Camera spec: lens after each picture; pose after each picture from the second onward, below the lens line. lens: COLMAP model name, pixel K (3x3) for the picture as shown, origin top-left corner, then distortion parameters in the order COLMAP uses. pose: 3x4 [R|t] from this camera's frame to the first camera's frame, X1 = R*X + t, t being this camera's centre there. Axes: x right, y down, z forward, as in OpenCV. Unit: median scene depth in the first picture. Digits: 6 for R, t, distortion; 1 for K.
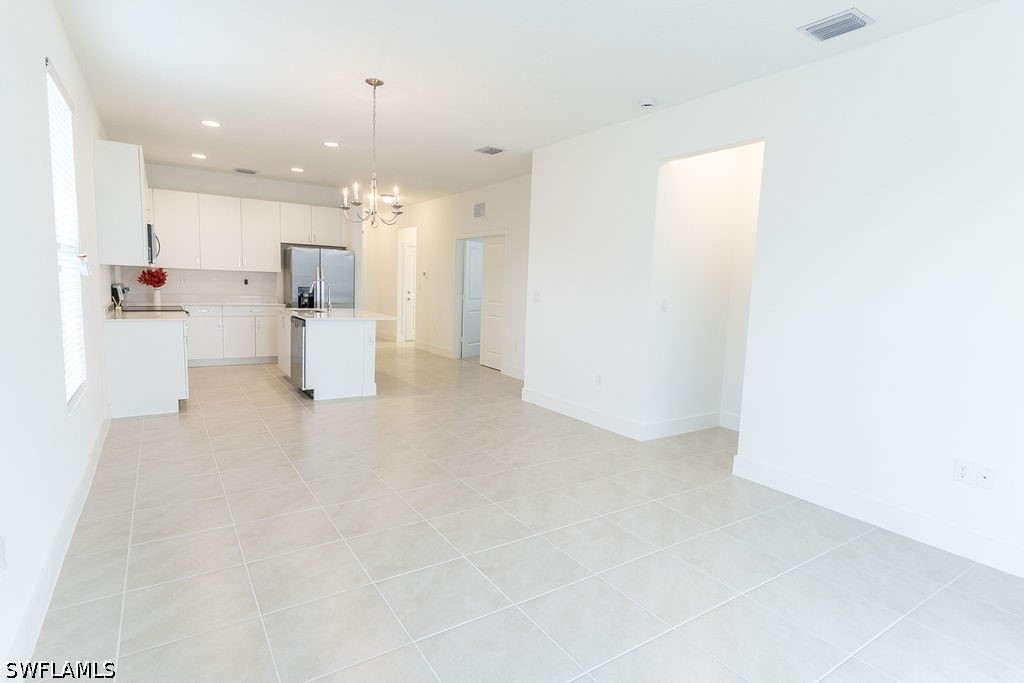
lens RADIAL K [[527.8, 0, 515.3], [0, 527.8, 343.8], [0, 0, 1]] dist [-0.001798, -0.000409]
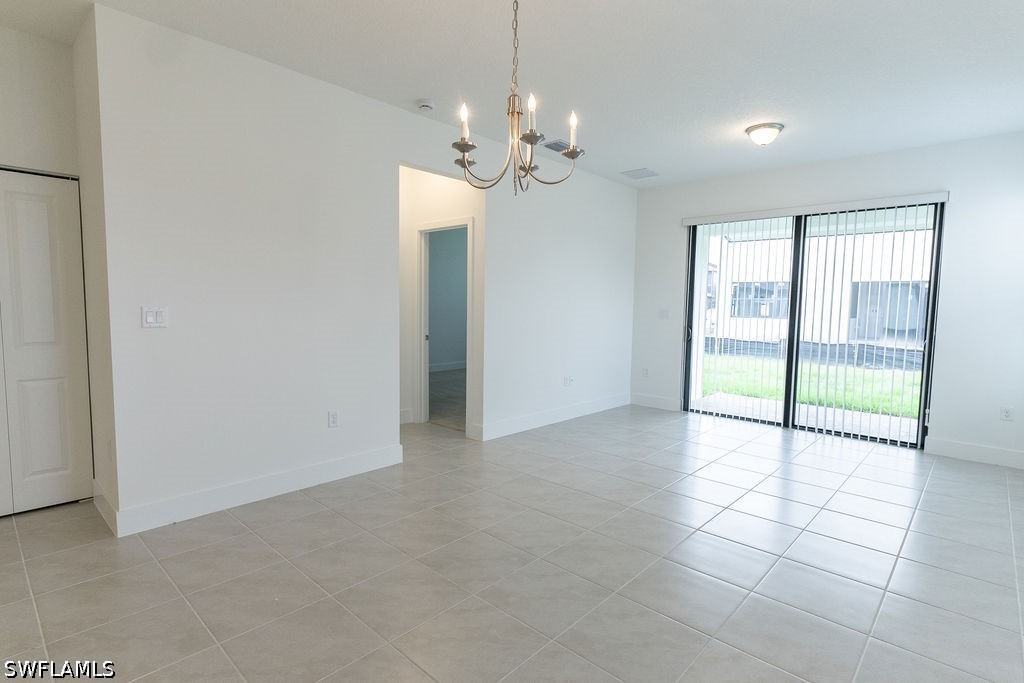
lens RADIAL K [[508.6, 0, 516.2], [0, 508.6, 343.5], [0, 0, 1]] dist [0.001963, 0.000458]
pose [[-0.237570, -0.119049, 0.964048, -0.453369], [0.086218, 0.985960, 0.143001, -0.091818], [-0.967537, 0.117091, -0.223970, 0.688932]]
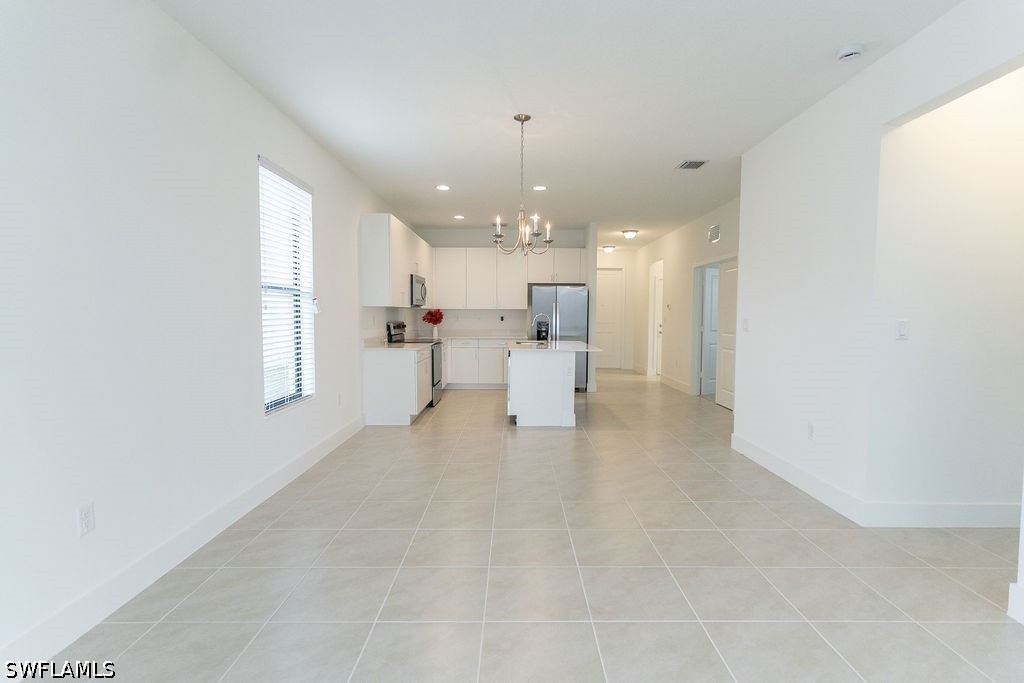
lens RADIAL K [[500.0, 0, 515.6], [0, 500.0, 343.9], [0, 0, 1]] dist [0.000595, 0.000298]
pose [[0.834341, -0.000106, -0.551248, 0.154074], [-0.037194, 0.997710, -0.056486, -0.001052], [0.549992, 0.067632, 0.832427, 0.126846]]
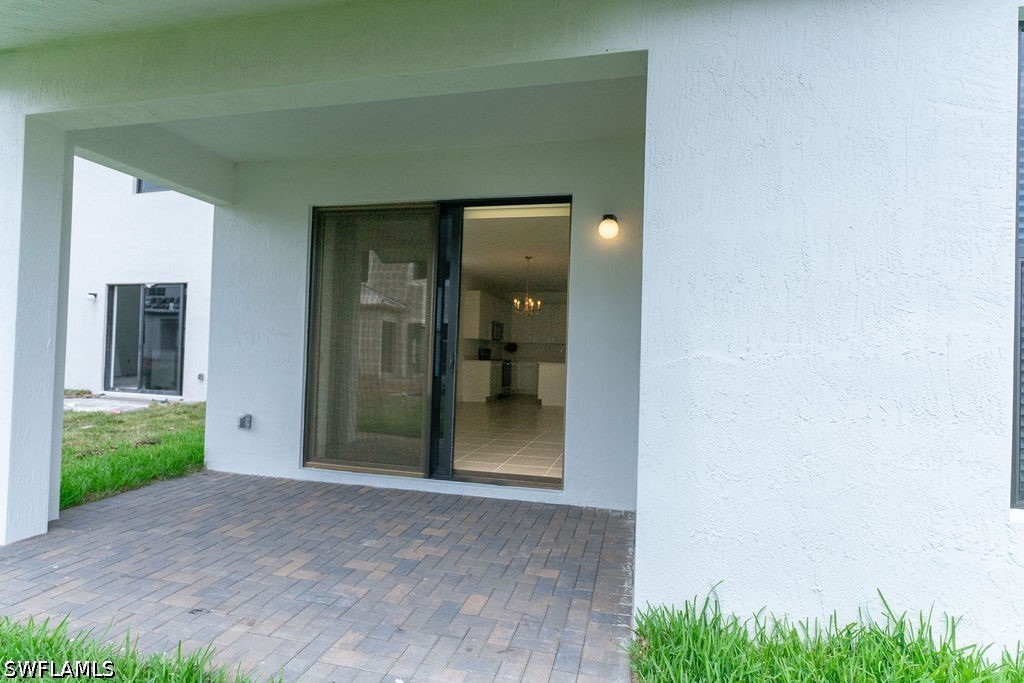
lens RADIAL K [[500.0, 0, 515.6], [0, 500.0, 343.9], [0, 0, 1]] dist [0.000595, 0.000298]
pose [[0.683320, -0.031199, -0.729452, 0.785948], [-0.089014, 0.988074, -0.125645, 0.108333], [0.724673, 0.150788, 0.672393, -0.292623]]
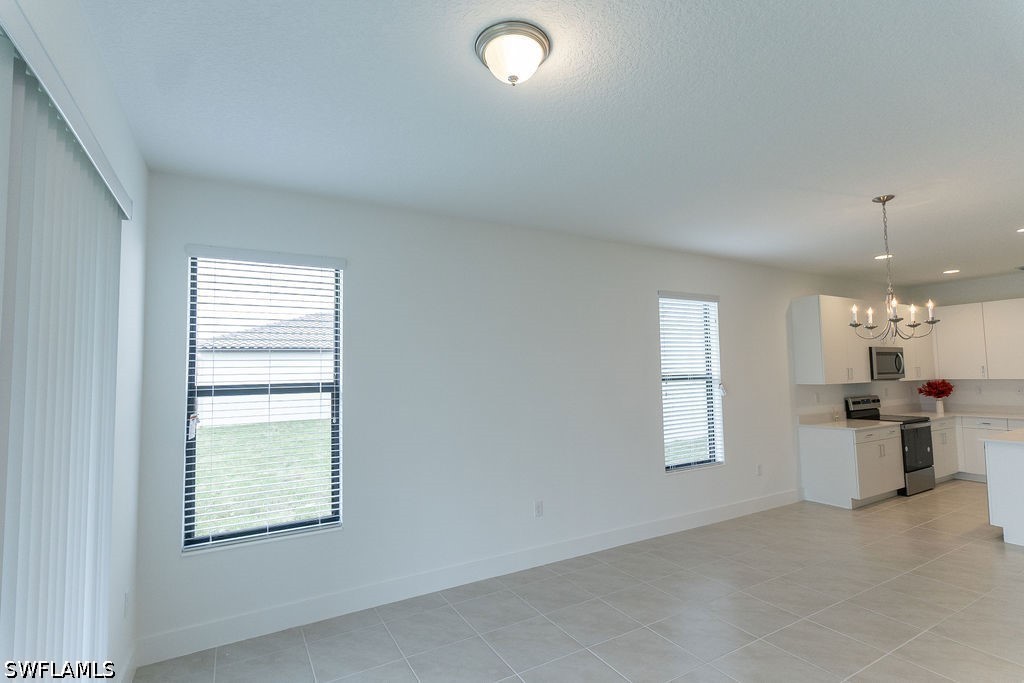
lens RADIAL K [[482.9, 0, 515.9], [0, 482.9, 344.4], [0, 0, 1]] dist [0.000738, 0.000097]
pose [[-0.065116, -0.099855, -0.992869, 0.384714], [-0.097856, 0.990824, -0.093231, -0.045319], [0.993068, 0.091088, -0.074290, 0.245436]]
